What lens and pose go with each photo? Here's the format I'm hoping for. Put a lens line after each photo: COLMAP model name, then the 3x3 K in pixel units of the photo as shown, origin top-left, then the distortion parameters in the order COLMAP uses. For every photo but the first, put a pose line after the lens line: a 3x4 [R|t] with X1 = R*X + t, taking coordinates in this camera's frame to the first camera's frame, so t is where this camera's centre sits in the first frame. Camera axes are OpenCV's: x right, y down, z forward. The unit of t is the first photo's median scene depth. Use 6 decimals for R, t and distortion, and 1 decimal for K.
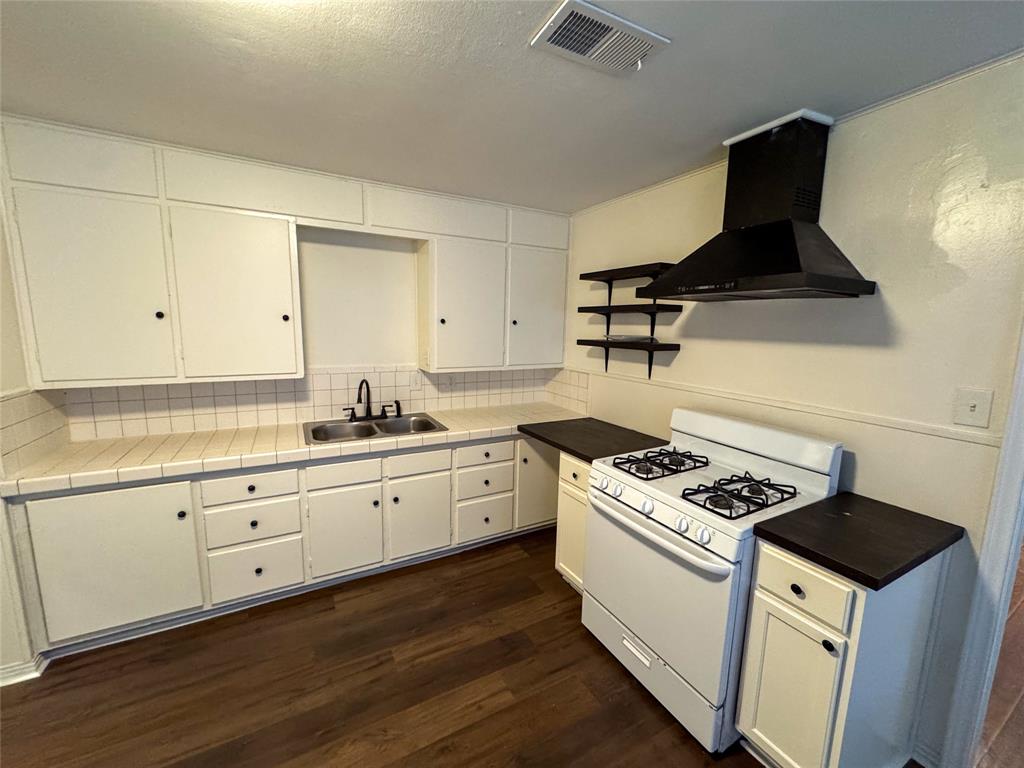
lens RADIAL K [[408.1, 0, 512.0], [0, 408.1, 384.0], [0, 0, 1]] dist [-0.002373, 0.000011]
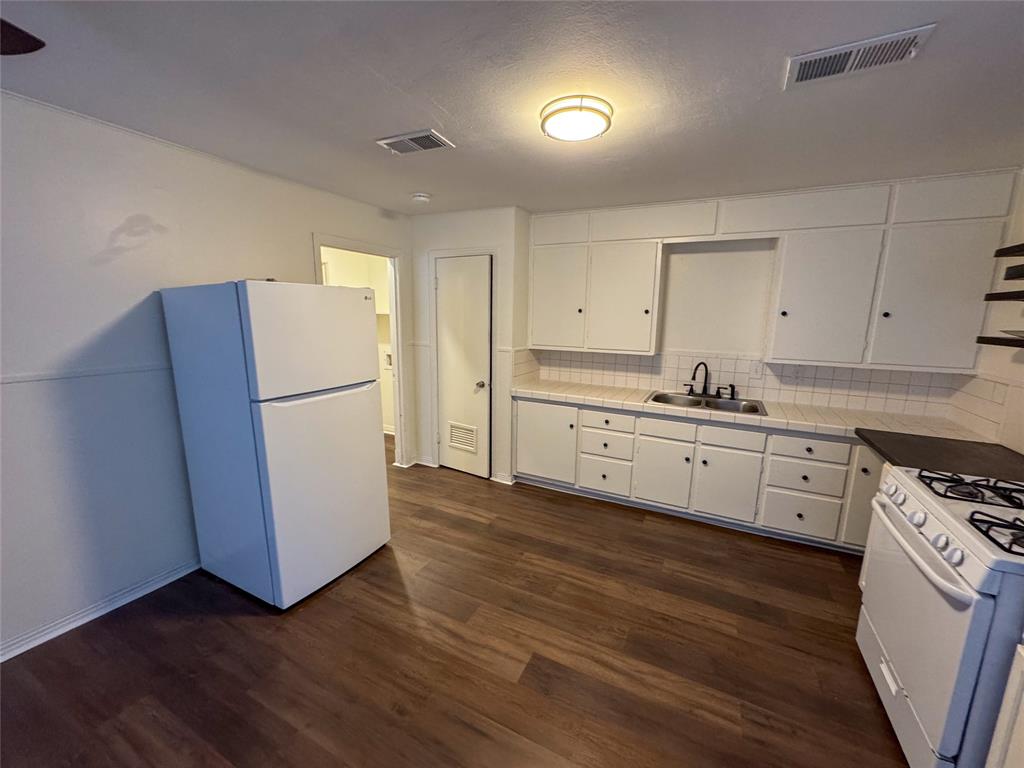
lens RADIAL K [[408.1, 0, 512.0], [0, 408.1, 384.0], [0, 0, 1]] dist [-0.002373, 0.000011]
pose [[0.564468, 0.131939, -0.814843, 0.344939], [-0.125042, 0.989419, 0.073585, 0.037768], [0.815929, 0.060353, 0.574993, -0.168996]]
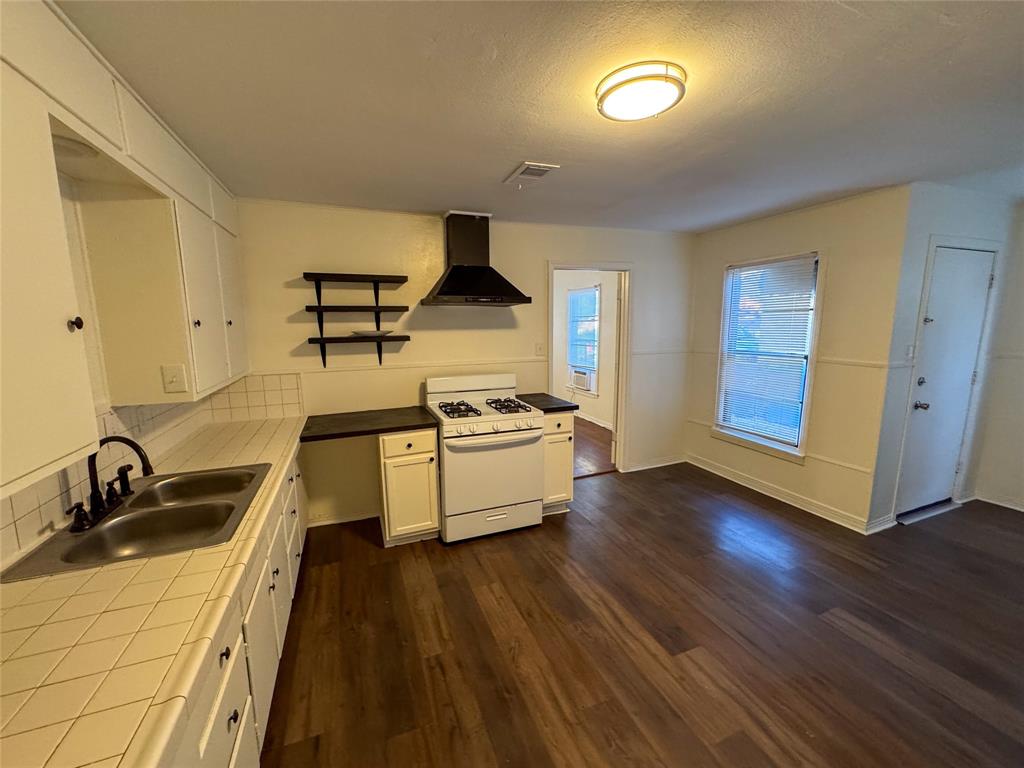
lens RADIAL K [[408.1, 0, 512.0], [0, 408.1, 384.0], [0, 0, 1]] dist [-0.002373, 0.000011]
pose [[0.126171, -0.176139, 0.976246, -0.883144], [0.157354, 0.975205, 0.155614, -0.090819], [-0.979449, 0.133982, 0.150758, 0.439839]]
